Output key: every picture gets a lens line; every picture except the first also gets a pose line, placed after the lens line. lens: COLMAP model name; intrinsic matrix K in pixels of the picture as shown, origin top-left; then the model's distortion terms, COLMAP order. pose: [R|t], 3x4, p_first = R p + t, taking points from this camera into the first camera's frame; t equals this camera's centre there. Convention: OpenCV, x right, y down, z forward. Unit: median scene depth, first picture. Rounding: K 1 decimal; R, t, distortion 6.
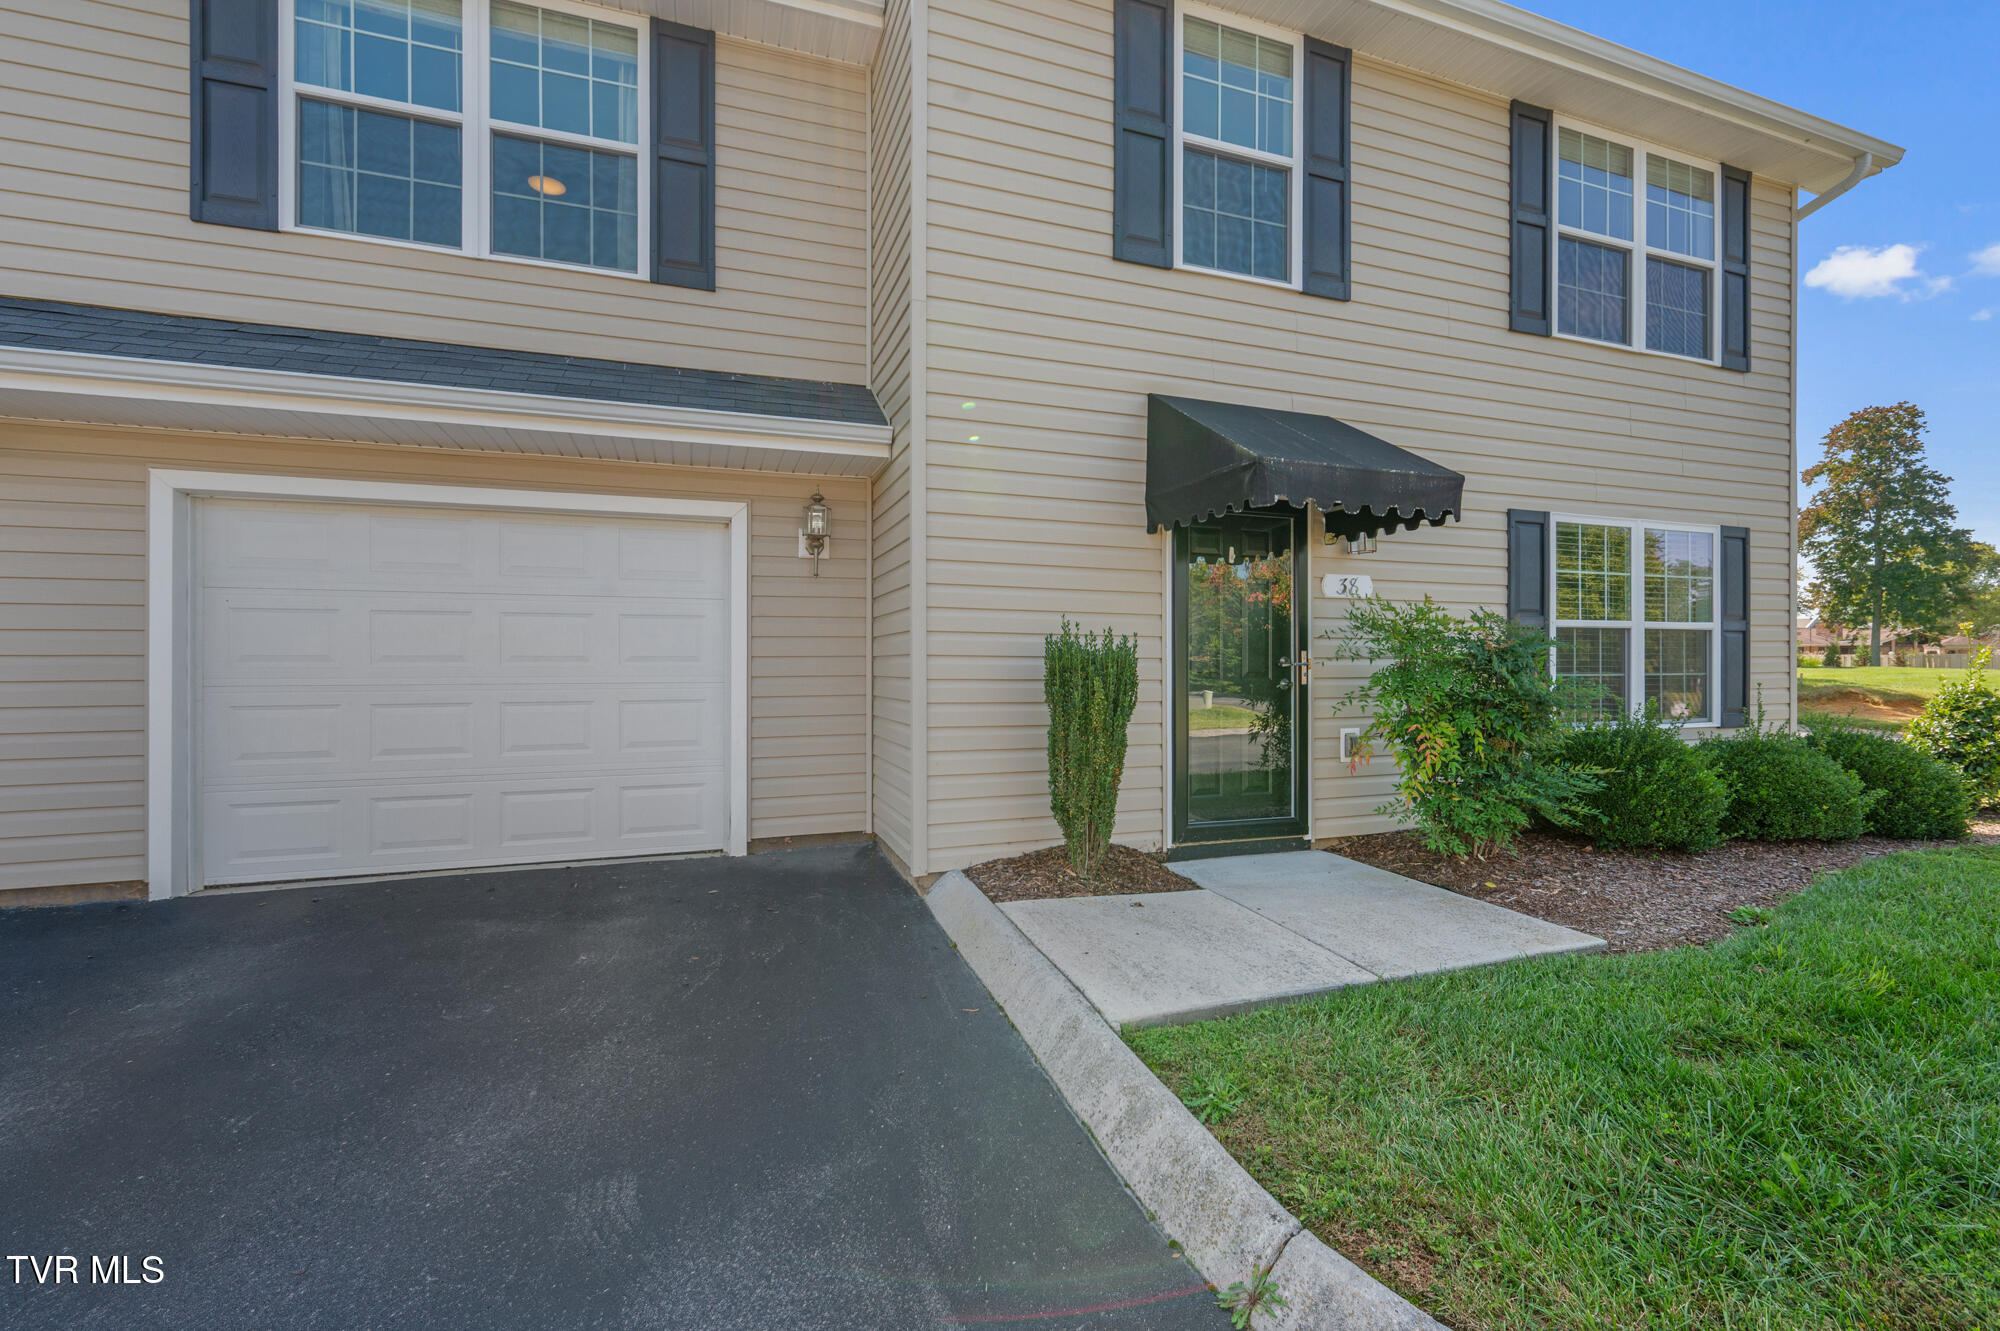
lens RADIAL K [[849.9, 0, 992.2], [0, 849.9, 666.5], [0, 0, 1]] dist [-0.003196, 0.000212]
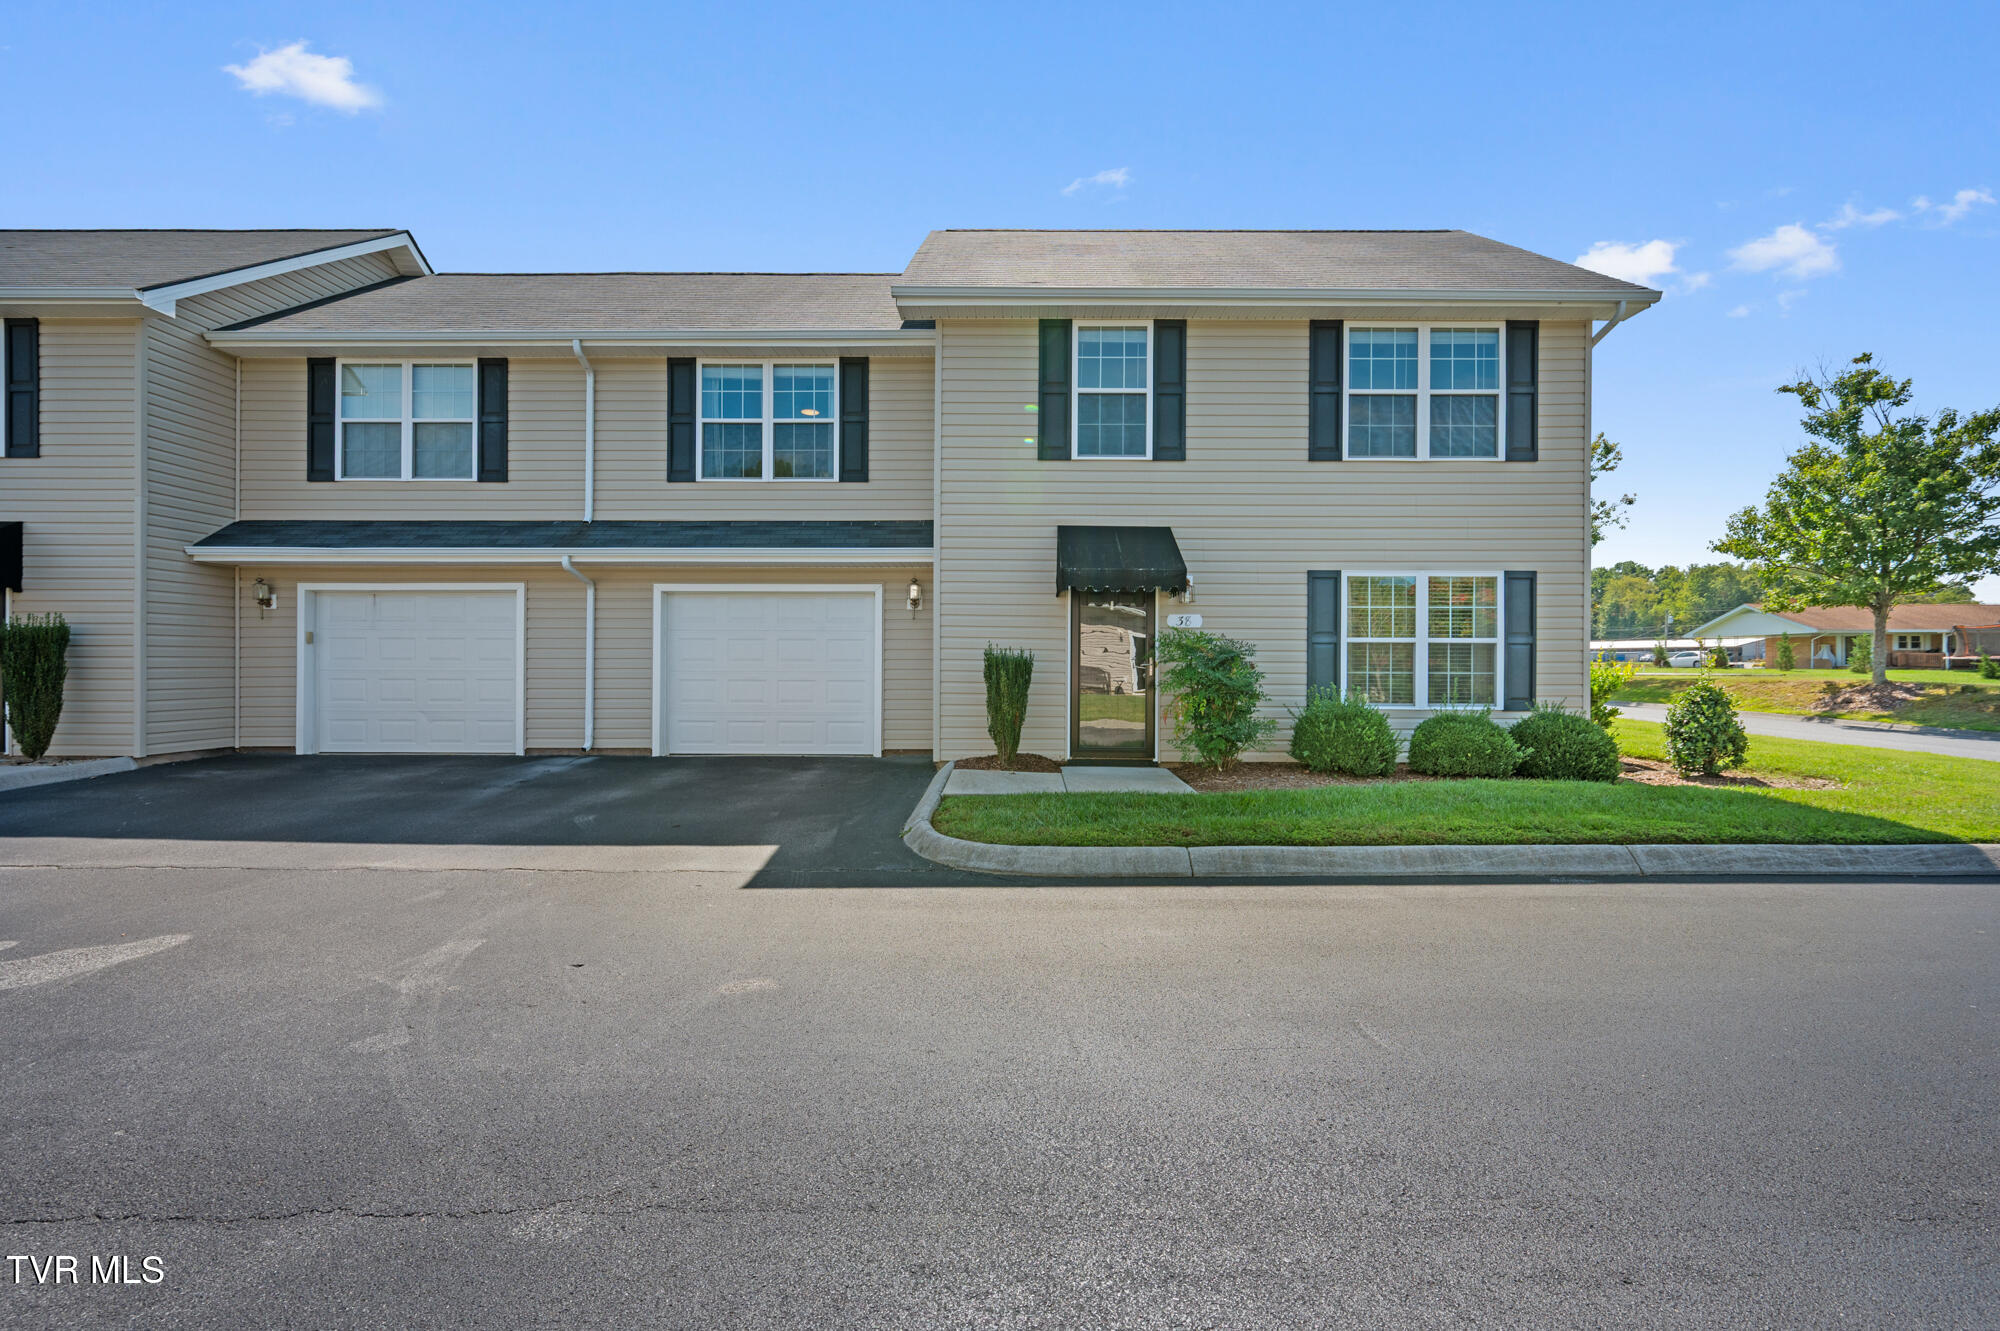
lens RADIAL K [[849.9, 0, 992.2], [0, 849.9, 666.5], [0, 0, 1]] dist [-0.003196, 0.000212]
pose [[0.934542, 0.006247, -0.355798, 0.706977], [-0.006990, 0.999975, -0.000803, 0.005290], [0.355784, 0.003238, 0.934563, -0.837091]]
